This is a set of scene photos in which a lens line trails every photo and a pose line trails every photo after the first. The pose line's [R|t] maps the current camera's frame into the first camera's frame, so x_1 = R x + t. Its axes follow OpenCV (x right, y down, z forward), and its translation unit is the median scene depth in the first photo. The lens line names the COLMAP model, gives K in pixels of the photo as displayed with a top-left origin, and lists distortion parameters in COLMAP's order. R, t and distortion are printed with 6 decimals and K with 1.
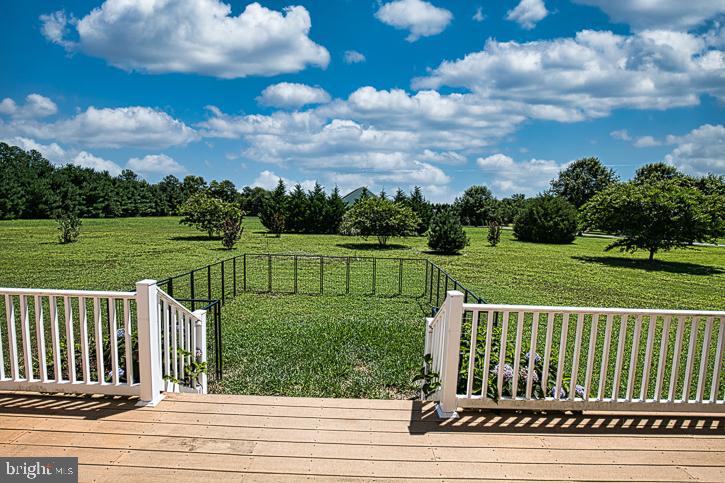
lens RADIAL K [[334.8, 0, 362.1], [0, 334.8, 244.4], [0, 0, 1]] dist [-0.031674, 0.005760]
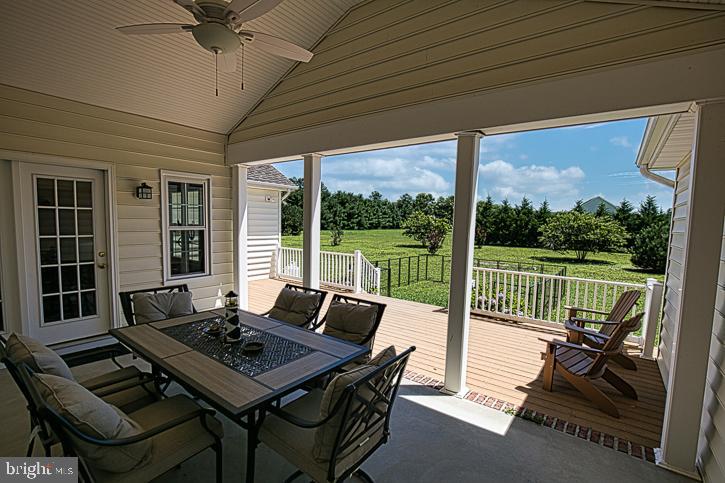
lens RADIAL K [[334.8, 0, 362.9], [0, 334.8, 245.0], [0, 0, 1]] dist [-0.031674, 0.005760]
pose [[0.796108, 0.033332, -0.604237, 0.092974], [-0.056429, 0.998220, -0.019282, 0.009001], [0.602518, 0.049448, 0.796572, -0.105903]]
